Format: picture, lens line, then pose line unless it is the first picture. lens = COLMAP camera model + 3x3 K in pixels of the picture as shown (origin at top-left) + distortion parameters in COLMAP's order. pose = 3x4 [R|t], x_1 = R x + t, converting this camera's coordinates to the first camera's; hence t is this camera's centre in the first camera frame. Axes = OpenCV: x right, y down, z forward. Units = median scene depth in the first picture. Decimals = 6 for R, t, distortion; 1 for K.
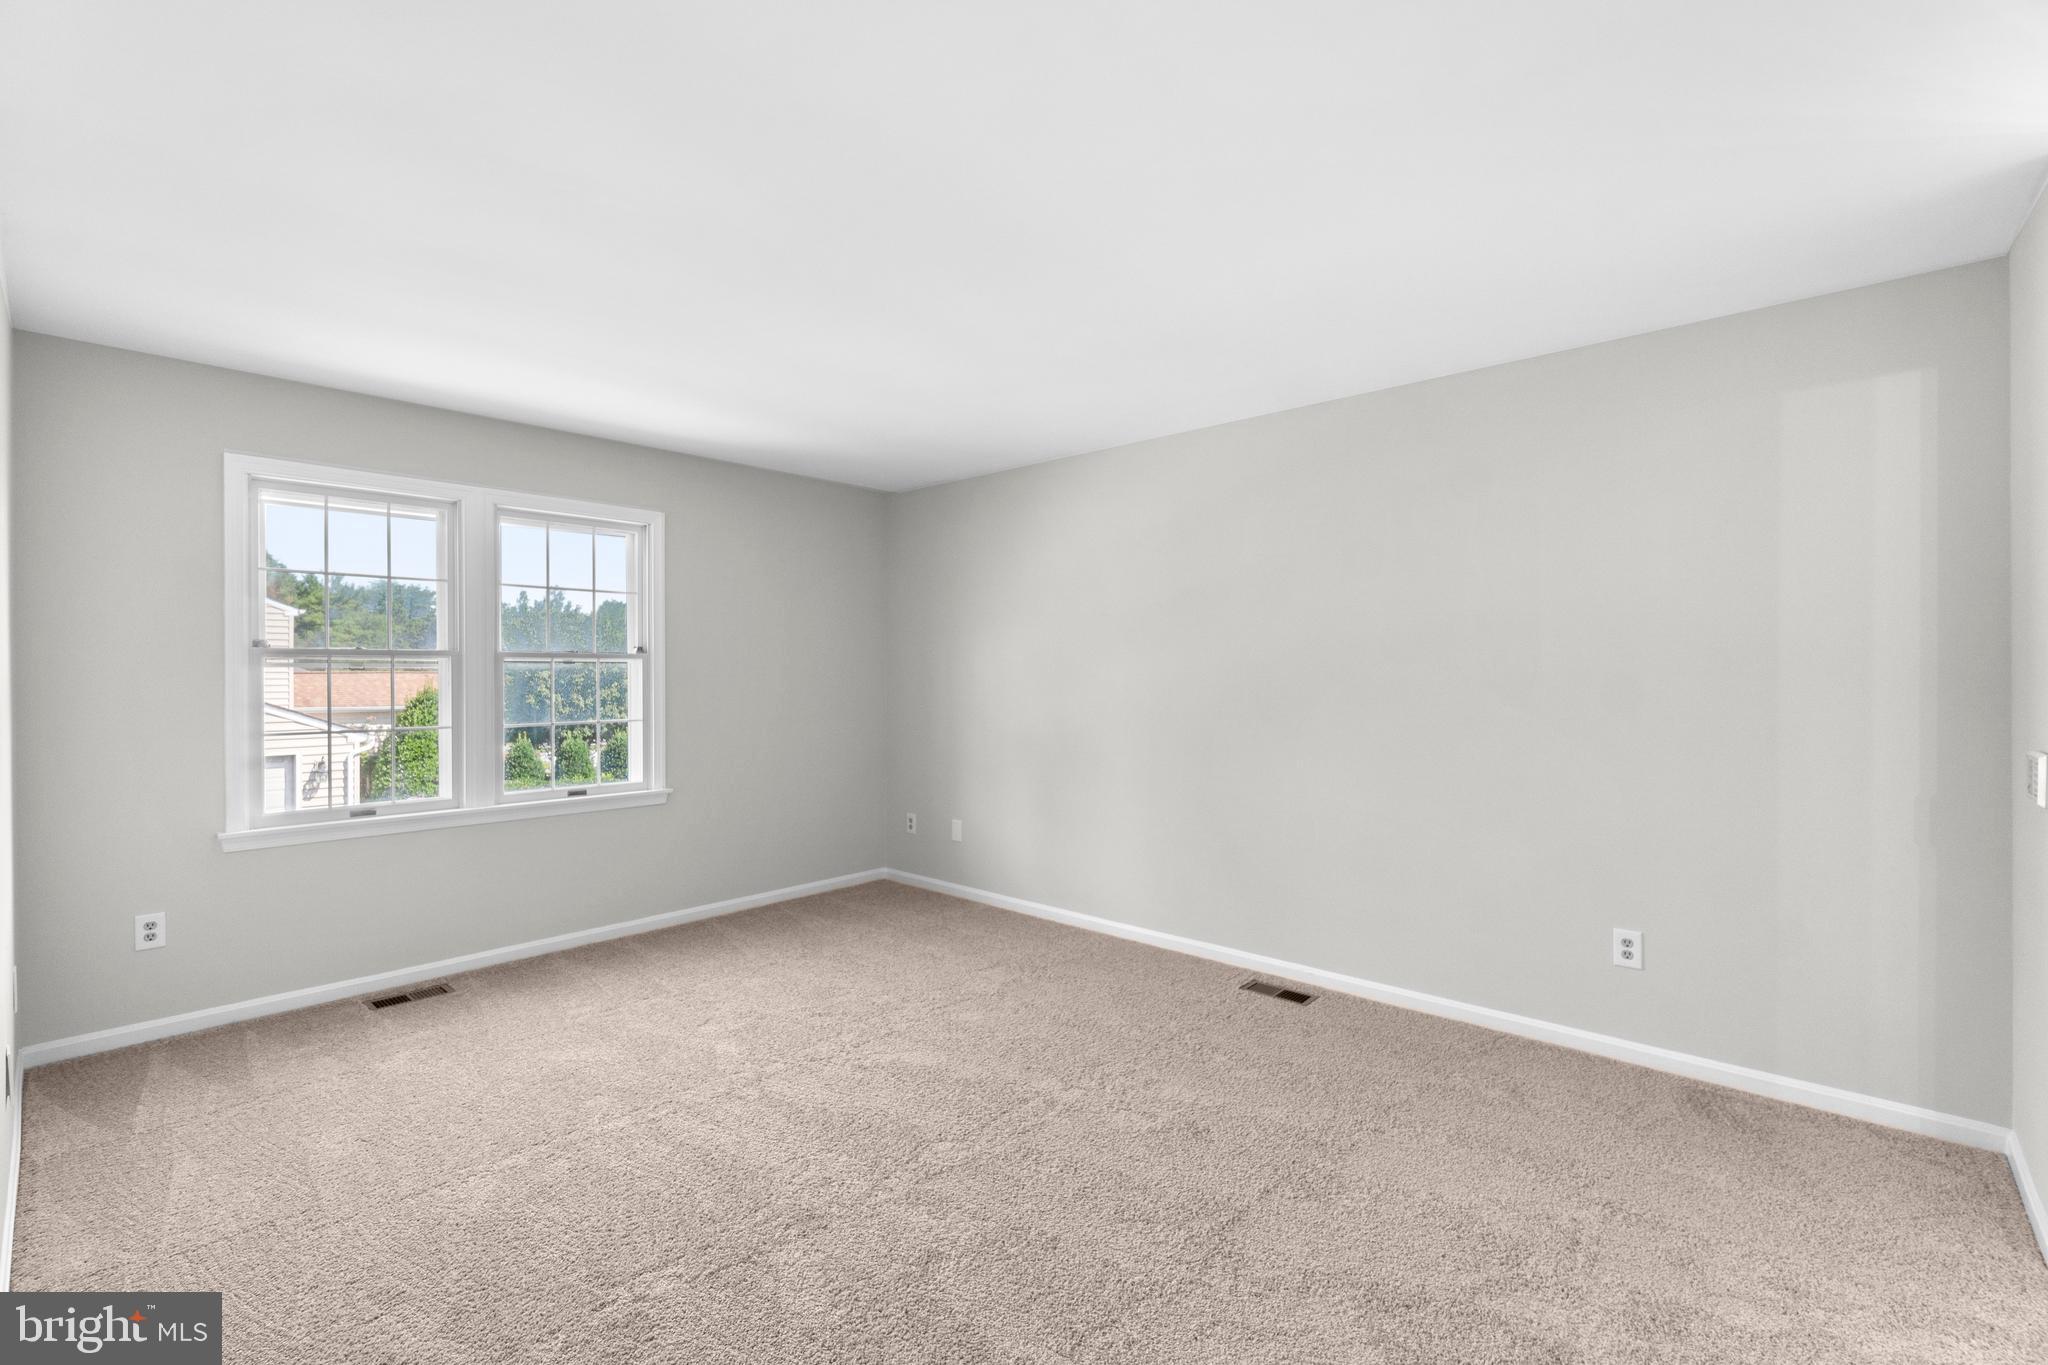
lens RADIAL K [[882.2, 0, 1049.6], [0, 882.2, 683.1], [0, 0, 1]] dist [0.004344, -0.000255]
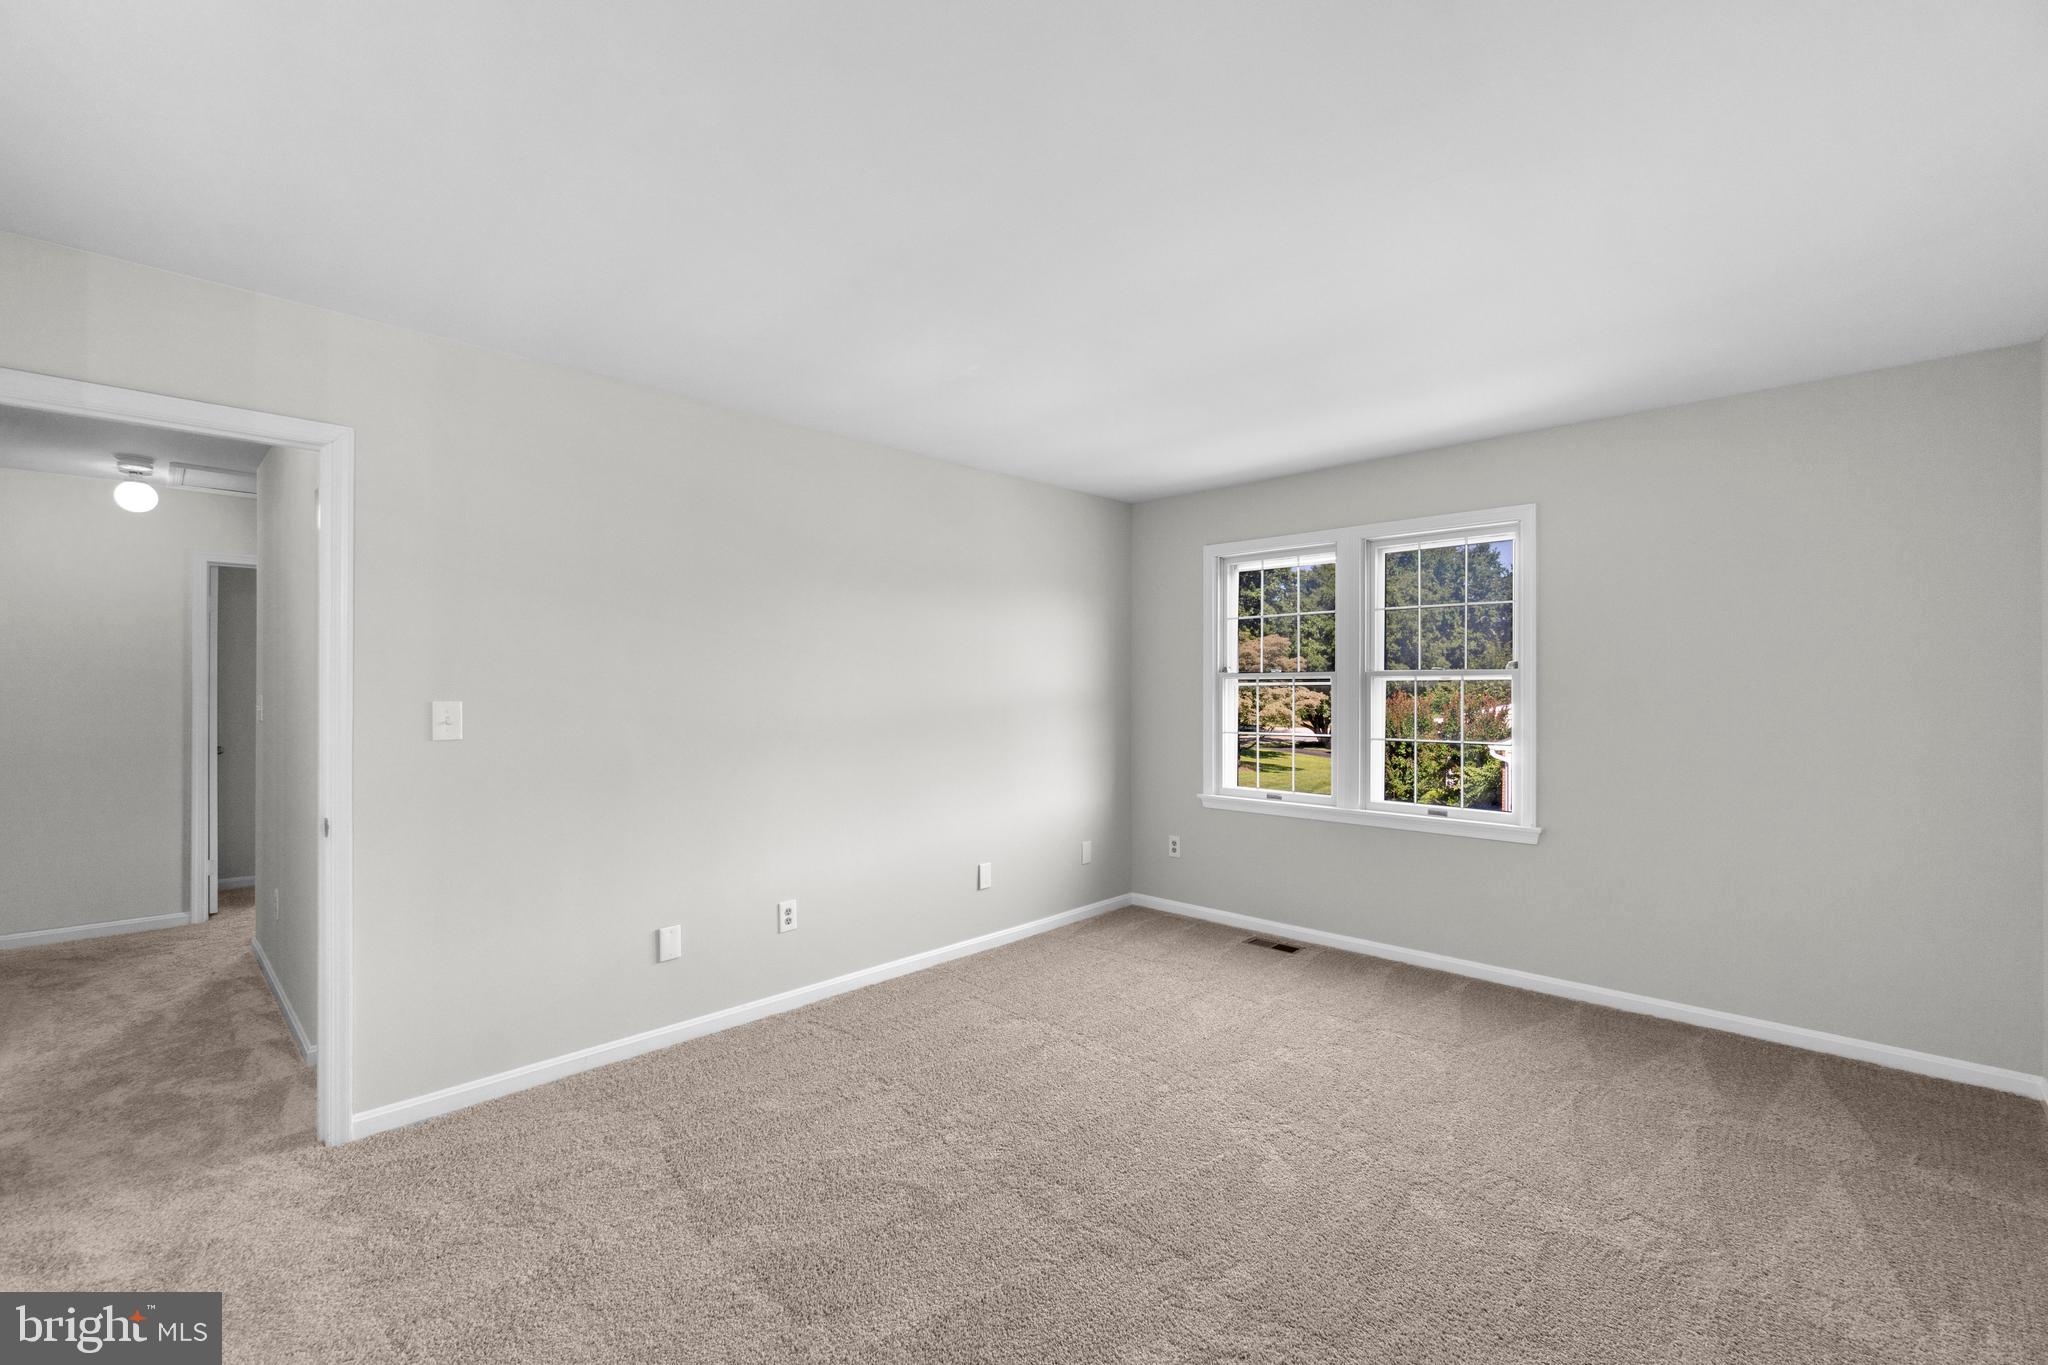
lens RADIAL K [[882.2, 0, 1011.8], [0, 882.2, 687.1], [0, 0, 1]] dist [0.004344, -0.000255]
pose [[-0.037293, -0.003217, -0.999299, 0.584176], [-0.019680, 0.999803, -0.002484, -0.004784], [0.999111, 0.019574, -0.037349, 0.702549]]
